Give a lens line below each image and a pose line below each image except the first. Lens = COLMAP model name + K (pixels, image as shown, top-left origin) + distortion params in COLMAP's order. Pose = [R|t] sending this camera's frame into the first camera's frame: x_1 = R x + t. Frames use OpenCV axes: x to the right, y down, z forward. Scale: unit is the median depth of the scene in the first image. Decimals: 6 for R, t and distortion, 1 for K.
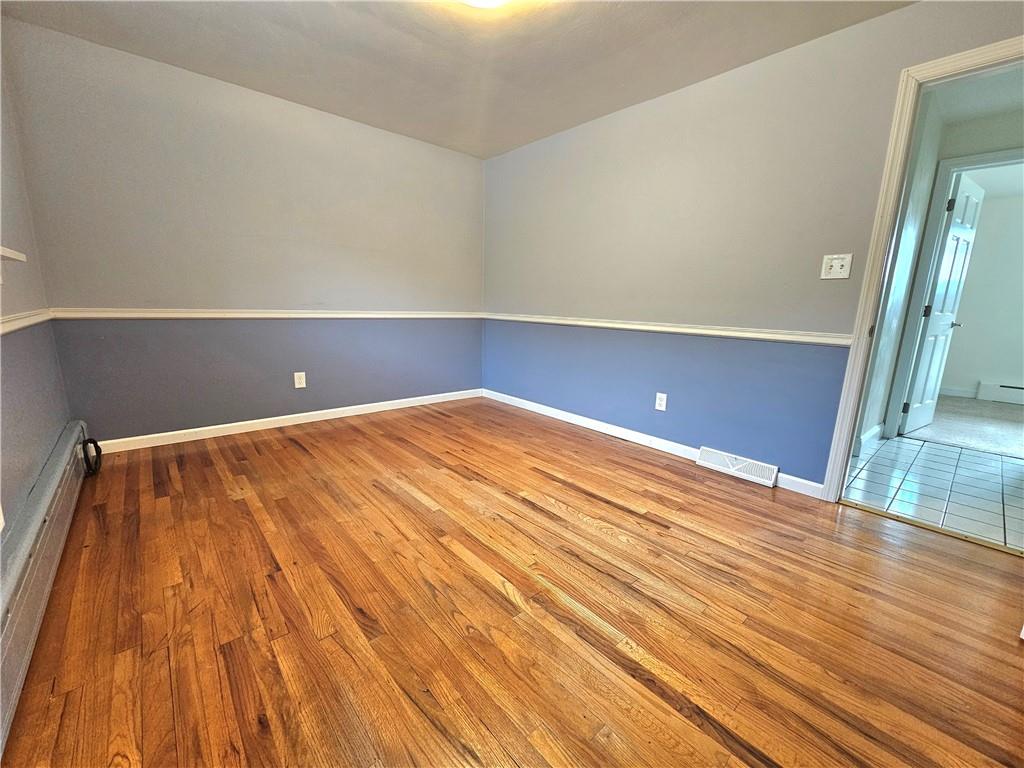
lens RADIAL K [[416.7, 0, 511.2], [0, 416.7, 387.4], [0, 0, 1]] dist [-0.001996, 0.000244]
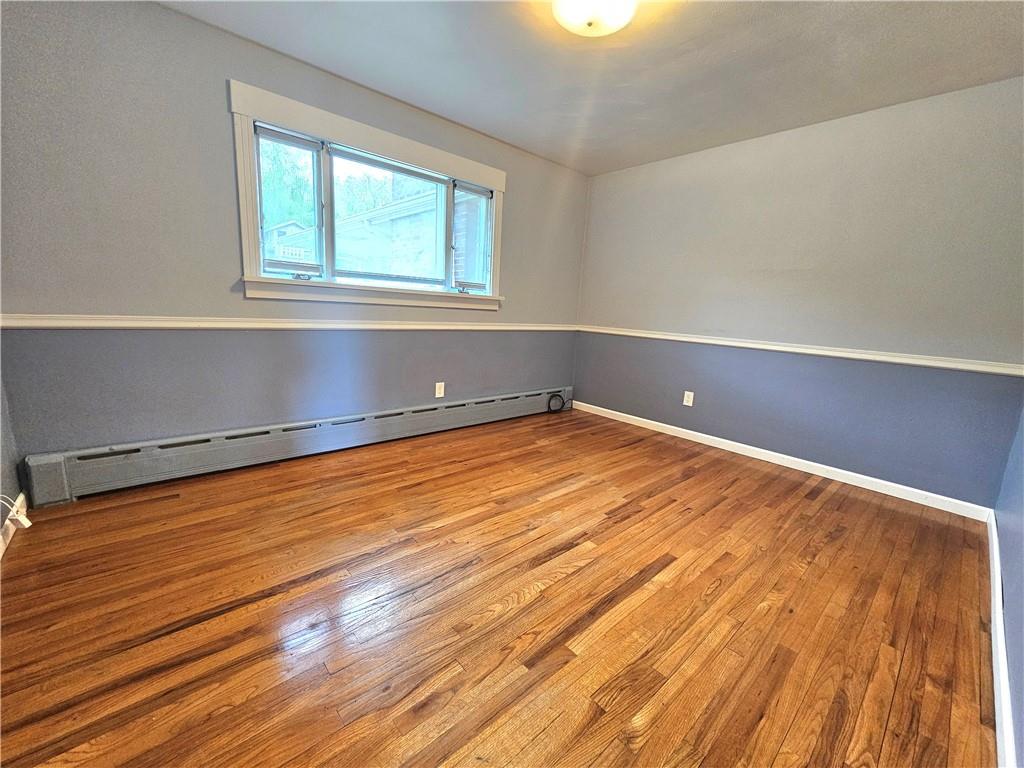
lens RADIAL K [[416.7, 0, 510.1], [0, 416.7, 385.0], [0, 0, 1]] dist [-0.001996, 0.000244]
pose [[0.009001, 0.157238, -0.987520, 0.781697], [-0.250809, 0.956346, 0.149988, -0.137007], [0.967995, 0.246329, 0.048045, 0.694688]]
